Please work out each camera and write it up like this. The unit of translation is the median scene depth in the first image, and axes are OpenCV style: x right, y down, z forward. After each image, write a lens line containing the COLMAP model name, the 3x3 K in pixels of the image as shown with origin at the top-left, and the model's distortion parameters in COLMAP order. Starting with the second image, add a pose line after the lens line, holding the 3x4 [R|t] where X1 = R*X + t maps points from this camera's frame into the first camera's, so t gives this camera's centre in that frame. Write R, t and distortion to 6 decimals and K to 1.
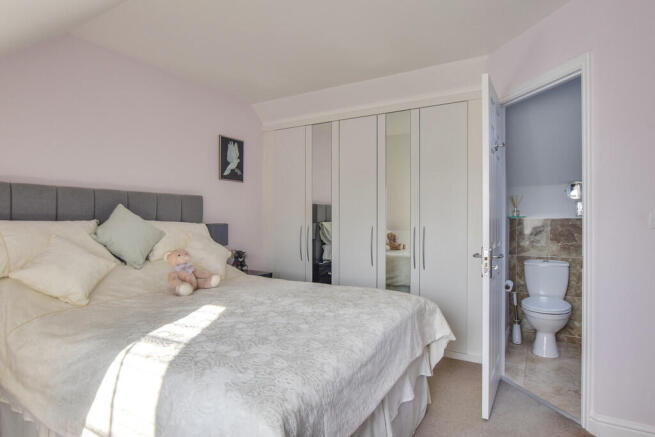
lens RADIAL K [[372.9, 0, 325.8], [0, 372.9, 223.9], [0, 0, 1]] dist [-0.003738, 0.001992]
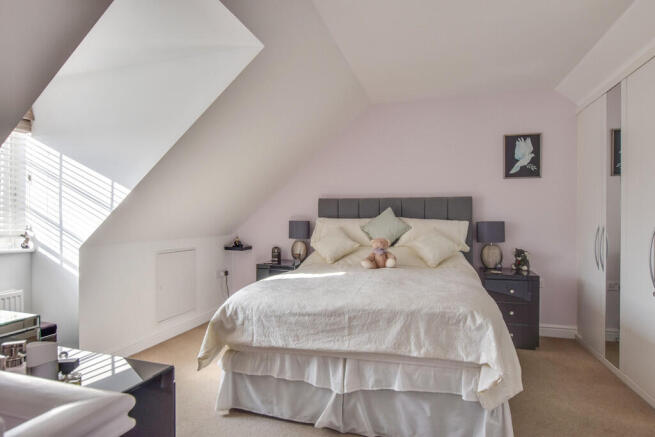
lens RADIAL K [[372.9, 0, 325.8], [0, 372.9, 223.9], [0, 0, 1]] dist [-0.003738, 0.001992]
pose [[0.246988, 0.013332, -0.968927, 0.597131], [-0.010496, 0.999884, 0.011082, -0.001068], [0.968962, 0.007432, 0.247099, 0.278523]]
